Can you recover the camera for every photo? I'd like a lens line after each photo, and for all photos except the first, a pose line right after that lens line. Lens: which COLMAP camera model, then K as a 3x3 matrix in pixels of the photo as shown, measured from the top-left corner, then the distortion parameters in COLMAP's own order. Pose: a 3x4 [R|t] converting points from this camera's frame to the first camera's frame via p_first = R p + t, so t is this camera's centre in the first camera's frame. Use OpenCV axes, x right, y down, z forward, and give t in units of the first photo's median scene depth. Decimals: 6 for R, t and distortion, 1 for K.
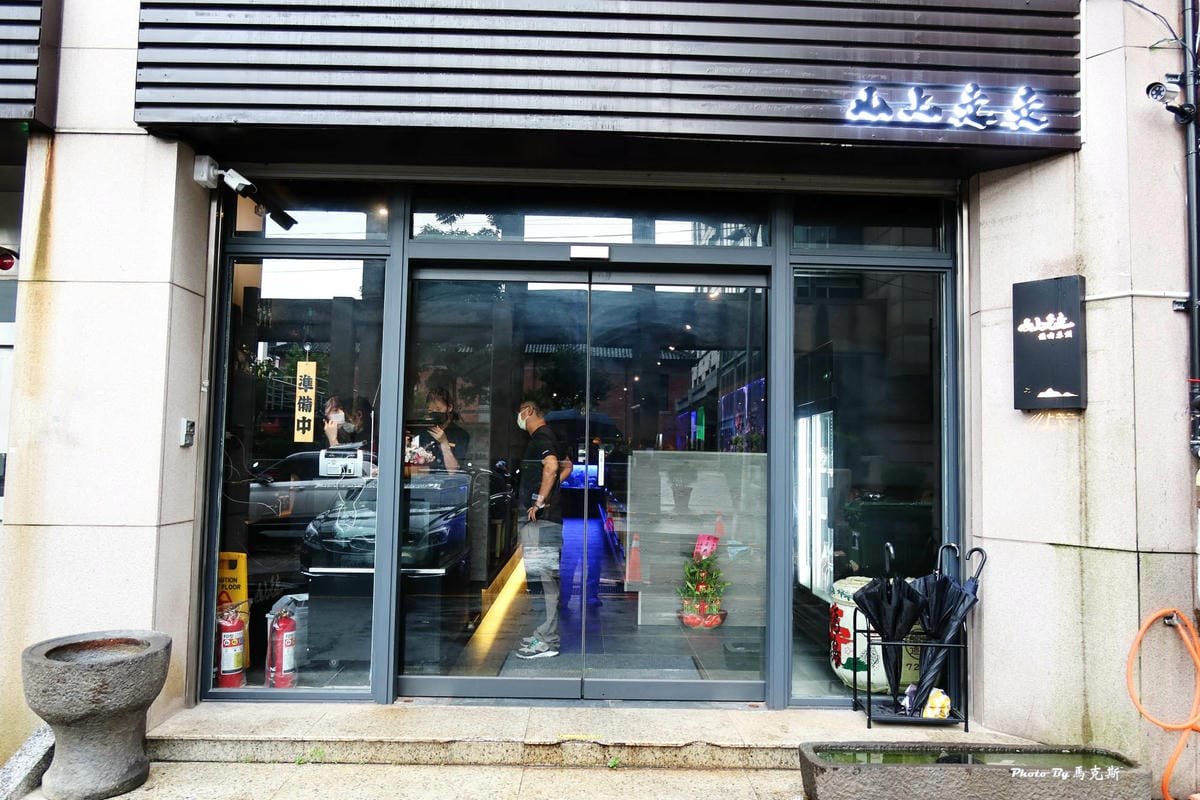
lens RADIAL K [[861.7, 0, 600.0], [0, 861.7, 400.0], [0, 0, 1]] dist [-0.000111, 0.001258]
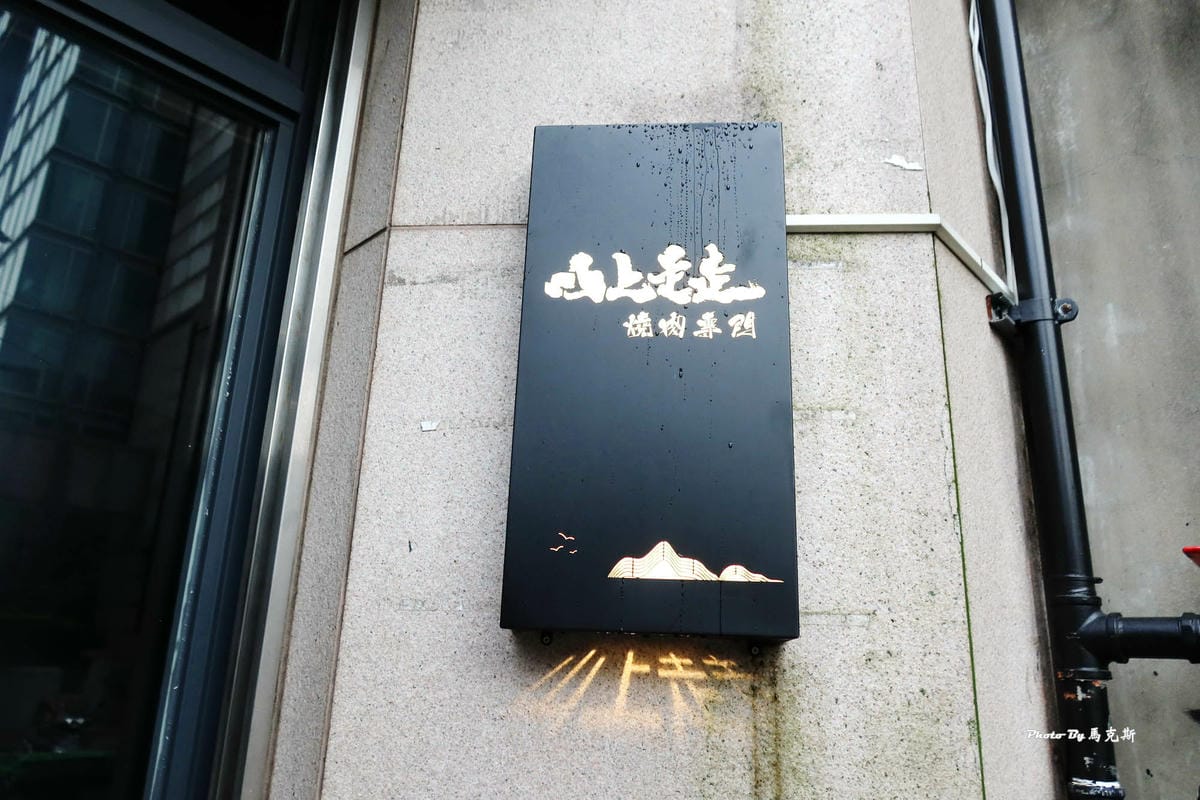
lens RADIAL K [[861.7, 0, 600.0], [0, 861.7, 400.0], [0, 0, 1]] dist [-0.000111, 0.001258]
pose [[0.687144, 0.231316, 0.688714, 0.343754], [-0.069998, 0.964629, -0.254148, 0.009555], [-0.723142, 0.126428, 0.679030, 0.848360]]
